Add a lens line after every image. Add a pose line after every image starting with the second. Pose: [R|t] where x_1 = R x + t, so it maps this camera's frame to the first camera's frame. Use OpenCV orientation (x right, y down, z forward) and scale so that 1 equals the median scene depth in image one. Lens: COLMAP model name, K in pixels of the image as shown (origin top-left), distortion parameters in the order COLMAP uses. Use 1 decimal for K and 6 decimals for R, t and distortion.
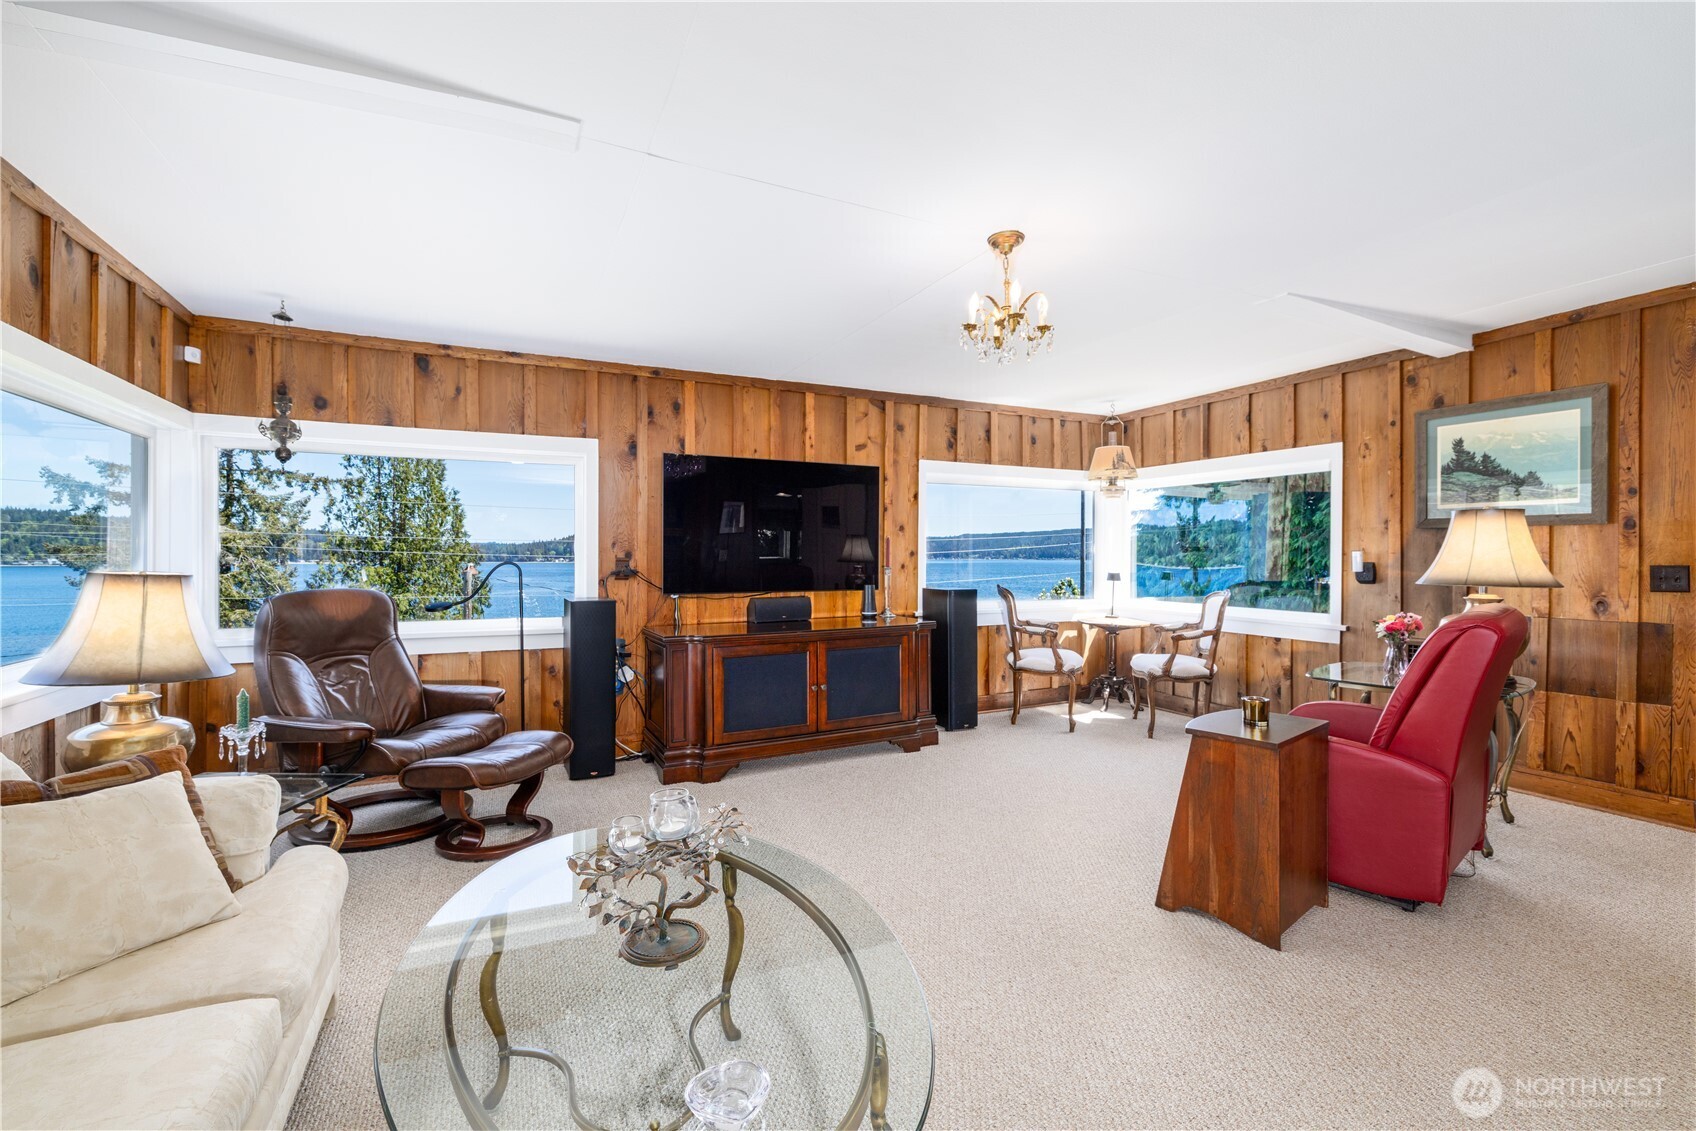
lens RADIAL K [[741.2, 0, 845.3], [0, 741.2, 562.6], [0, 0, 1]] dist [-0.000138, -0.000107]
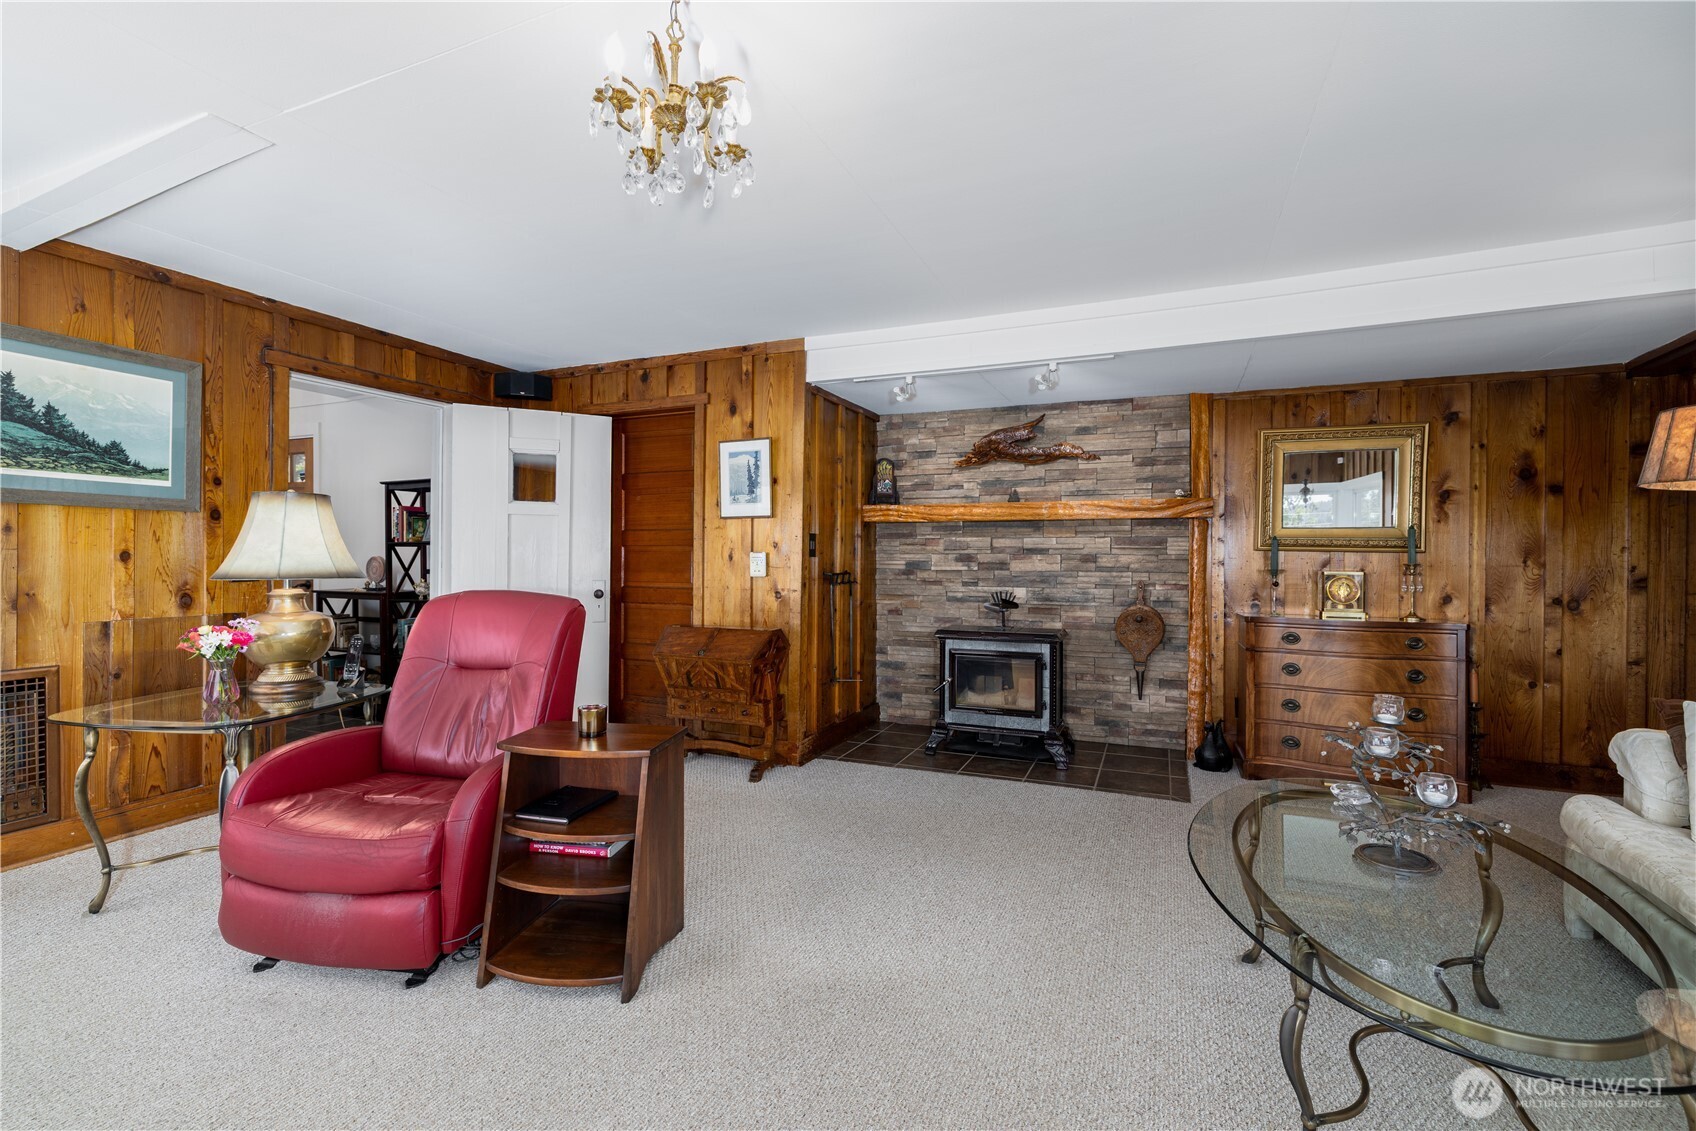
lens RADIAL K [[741.2, 0, 845.3], [0, 741.2, 562.6], [0, 0, 1]] dist [-0.000138, -0.000107]
pose [[-0.653998, -0.006821, 0.756465, -0.214469], [0.002304, 0.999937, 0.011009, 0.002766], [-0.756493, 0.008943, -0.653941, 0.947306]]
